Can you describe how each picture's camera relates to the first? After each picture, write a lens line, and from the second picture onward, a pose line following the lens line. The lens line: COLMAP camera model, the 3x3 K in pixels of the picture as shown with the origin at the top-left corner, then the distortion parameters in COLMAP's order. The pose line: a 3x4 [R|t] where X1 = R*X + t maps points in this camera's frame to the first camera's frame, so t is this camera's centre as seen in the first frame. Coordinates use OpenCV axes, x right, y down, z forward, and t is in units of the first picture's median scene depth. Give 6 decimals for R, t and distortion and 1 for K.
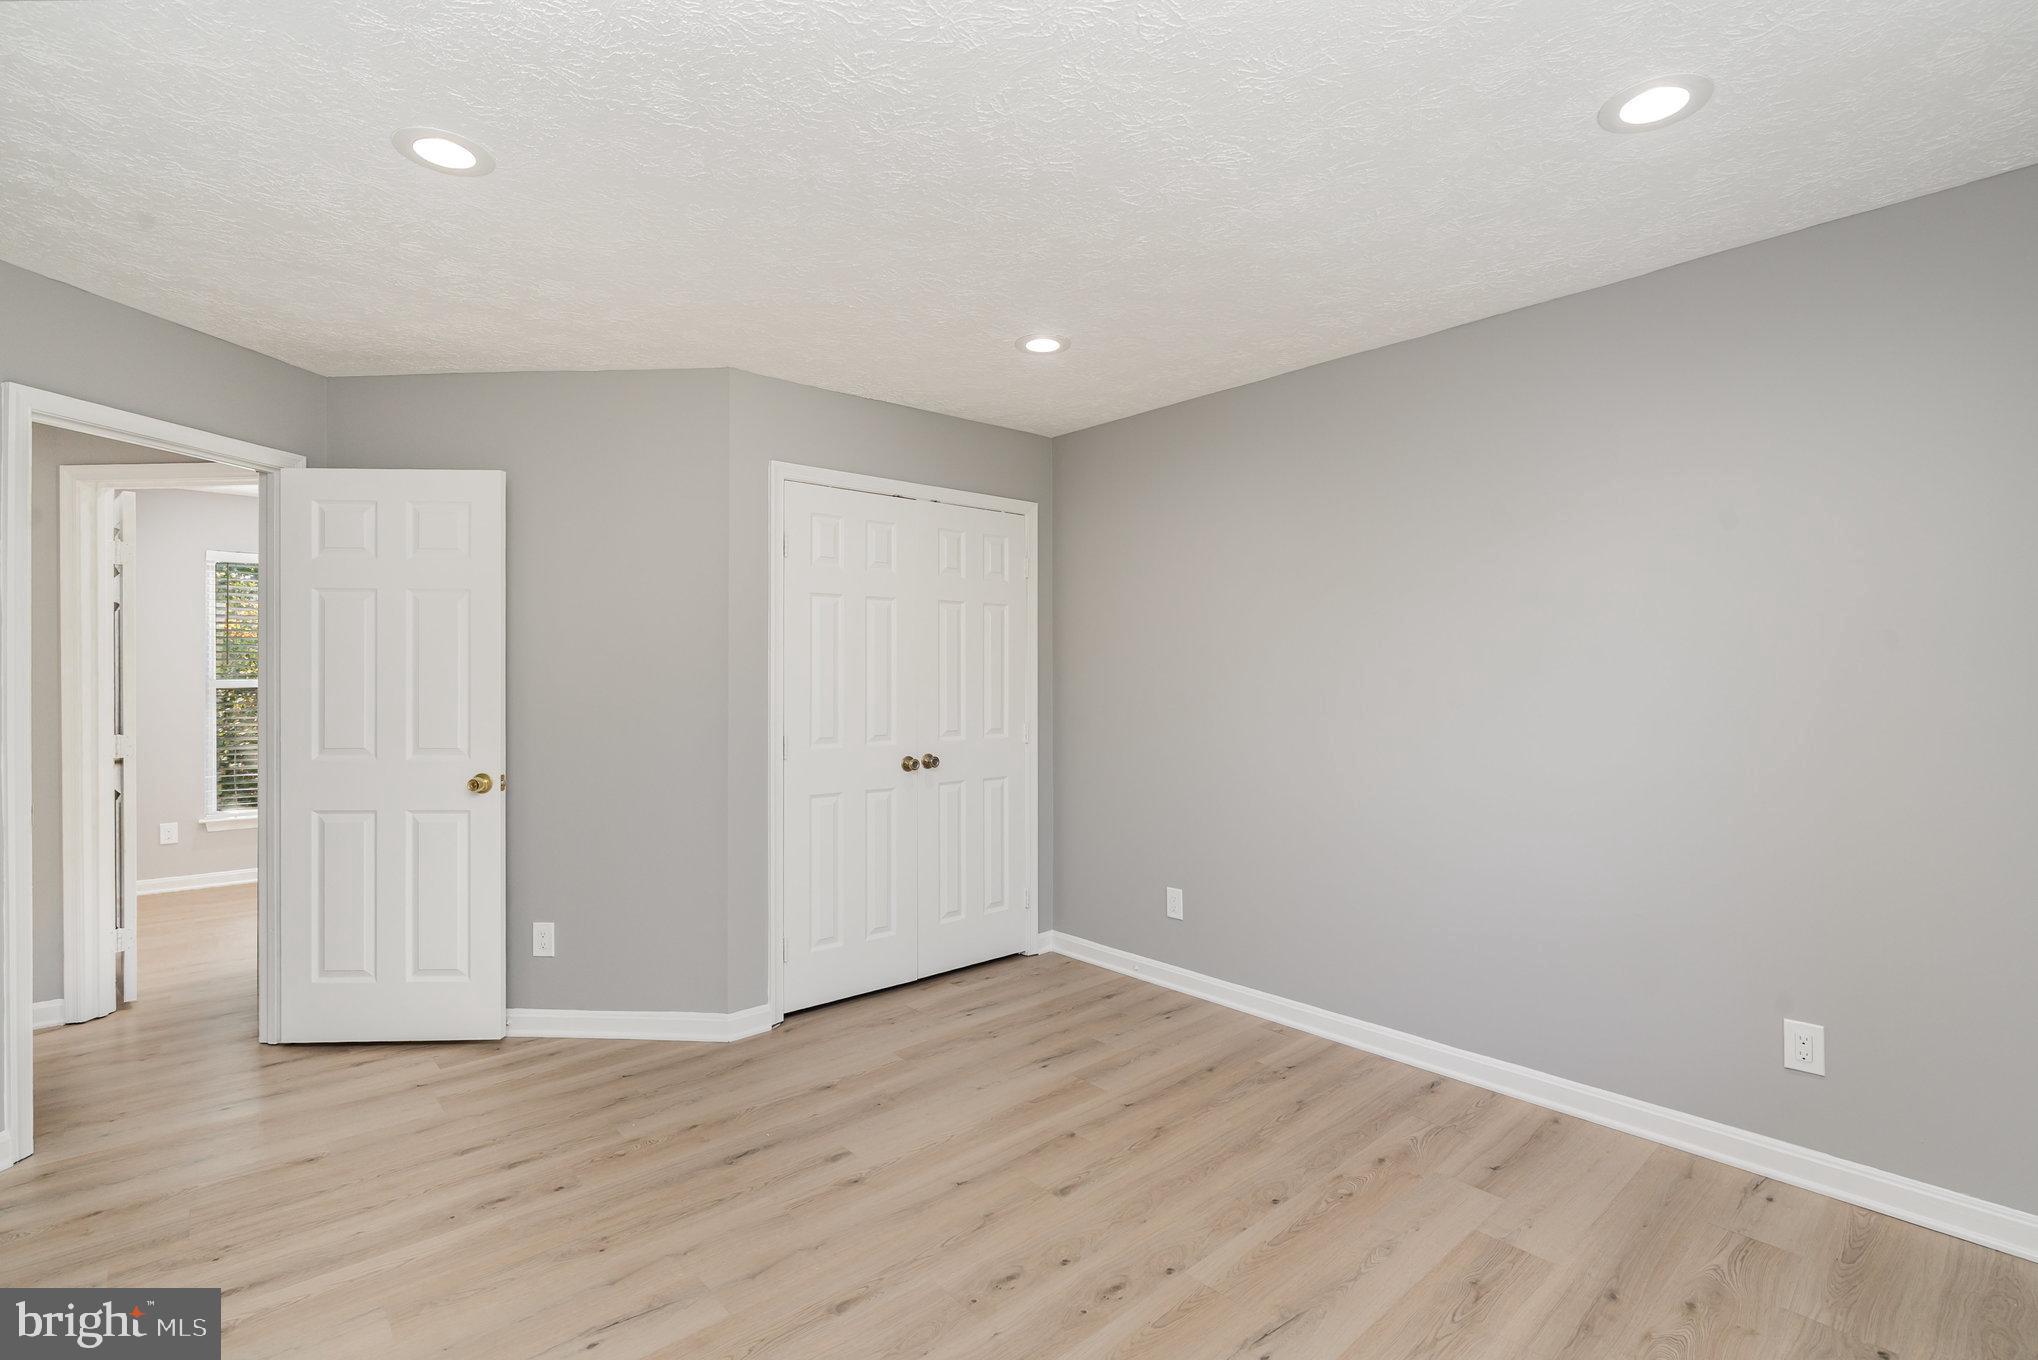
lens RADIAL K [[921.4, 0, 1021.1], [0, 921.4, 679.6], [0, 0, 1]] dist [-0.001373, 0.000164]
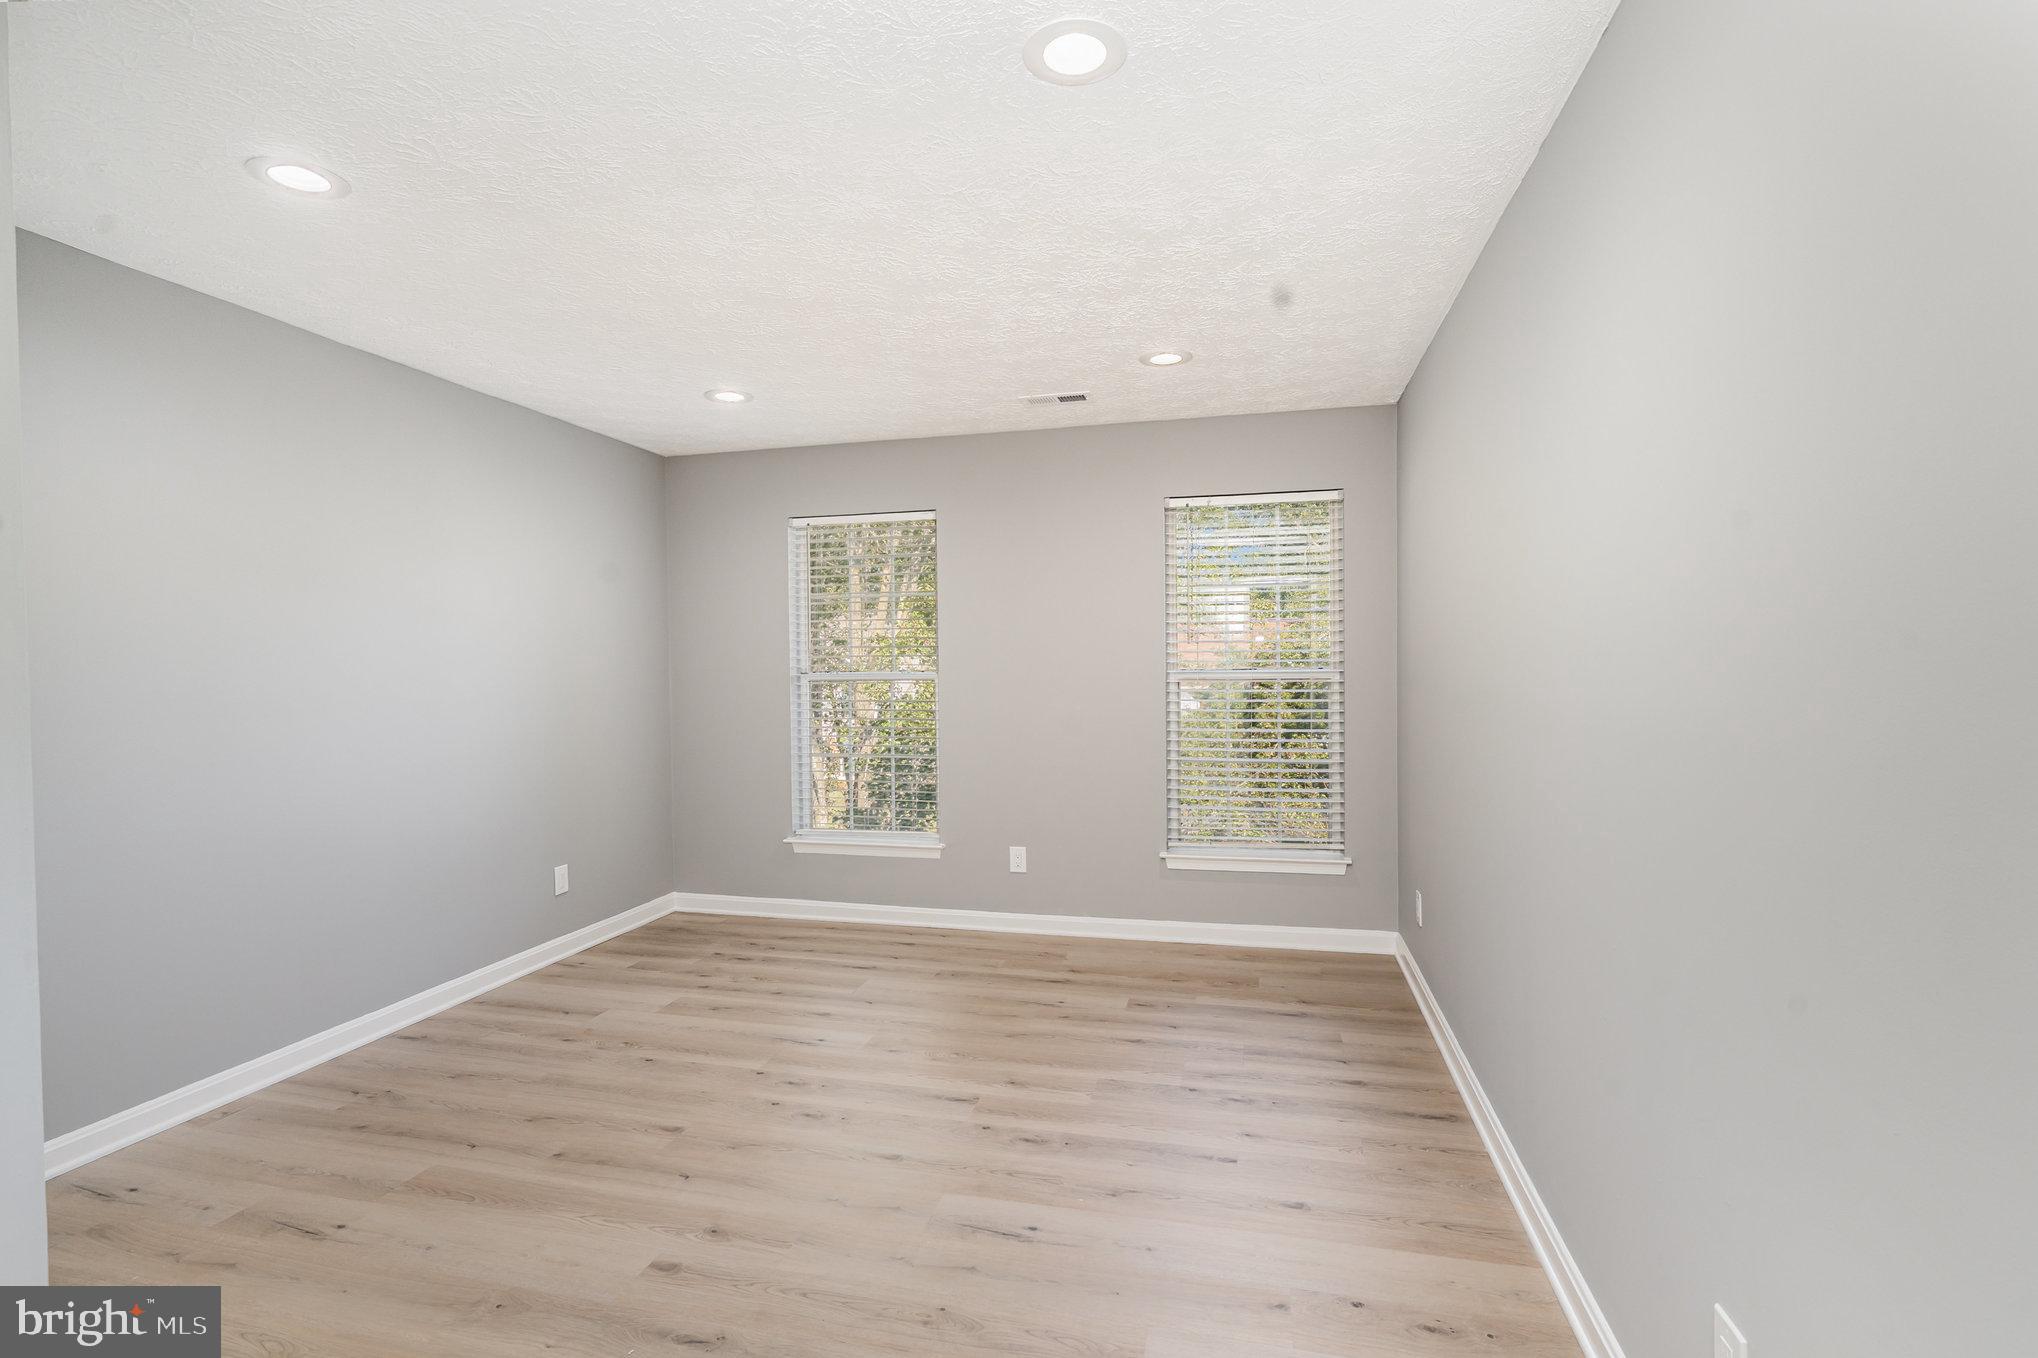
lens RADIAL K [[921.4, 0, 1014.1], [0, 921.4, 677.0], [0, 0, 1]] dist [-0.001373, 0.000164]
pose [[-0.555342, 0.001402, 0.831621, -0.994292], [0.016752, 0.999815, 0.009501, 0.017196], [-0.831453, 0.019207, -0.555263, 1.160281]]
